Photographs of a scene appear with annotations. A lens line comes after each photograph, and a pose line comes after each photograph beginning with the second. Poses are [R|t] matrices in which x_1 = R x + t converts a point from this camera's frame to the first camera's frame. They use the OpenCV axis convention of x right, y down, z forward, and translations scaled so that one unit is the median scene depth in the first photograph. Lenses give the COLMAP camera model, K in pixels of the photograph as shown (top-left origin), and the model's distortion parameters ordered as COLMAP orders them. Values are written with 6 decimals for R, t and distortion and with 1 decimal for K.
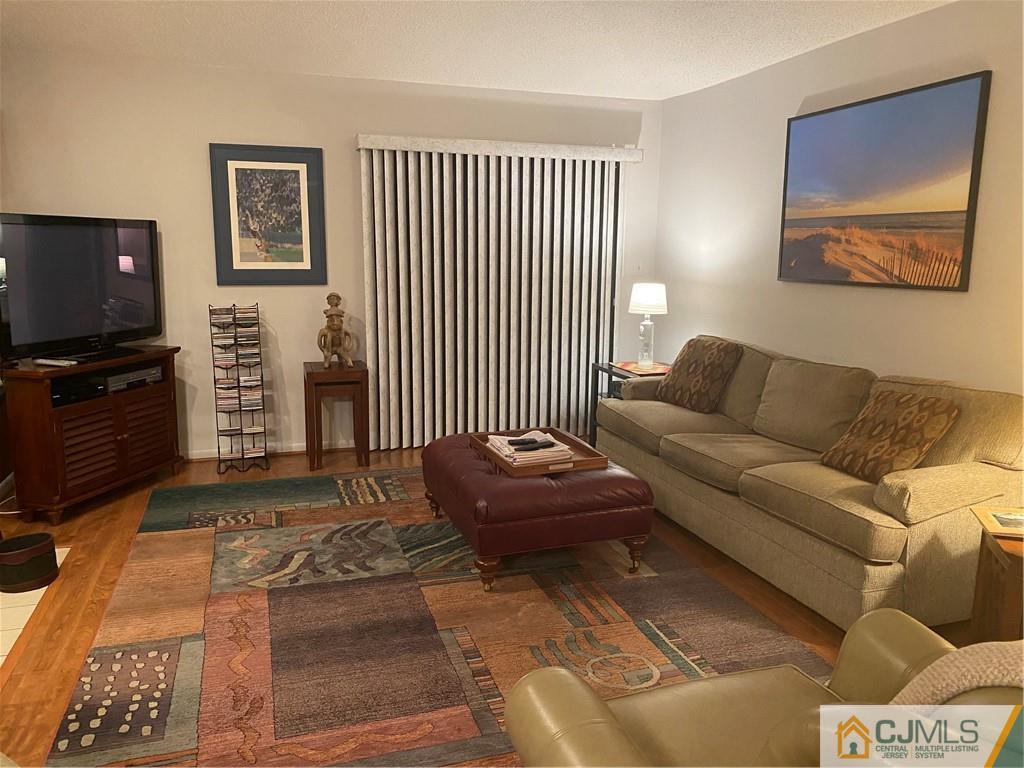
lens RADIAL K [[774.0, 0, 513.3], [0, 774.0, 373.1], [0, 0, 1]] dist [0.028196, 0.000712]
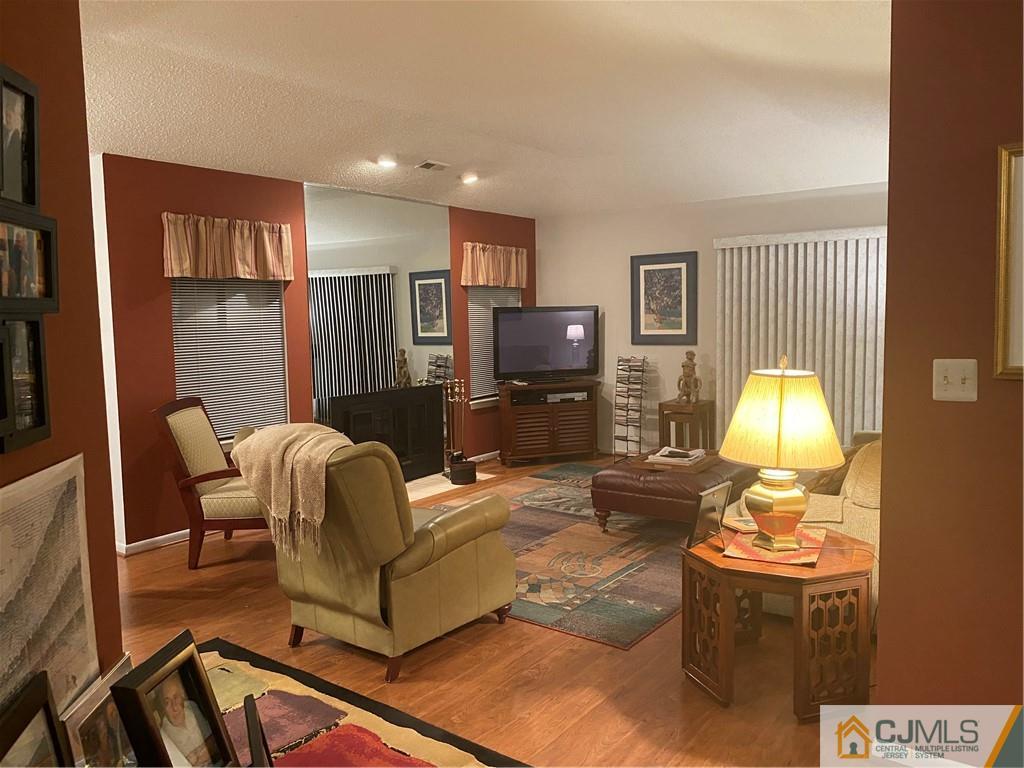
lens RADIAL K [[774.0, 0, 515.1], [0, 774.0, 390.1], [0, 0, 1]] dist [0.028196, 0.000712]
pose [[0.559501, 0.062514, -0.826469, 0.779035], [-0.109958, 0.993936, 0.000742, 0.002559], [0.821504, 0.090462, 0.562982, -0.061619]]
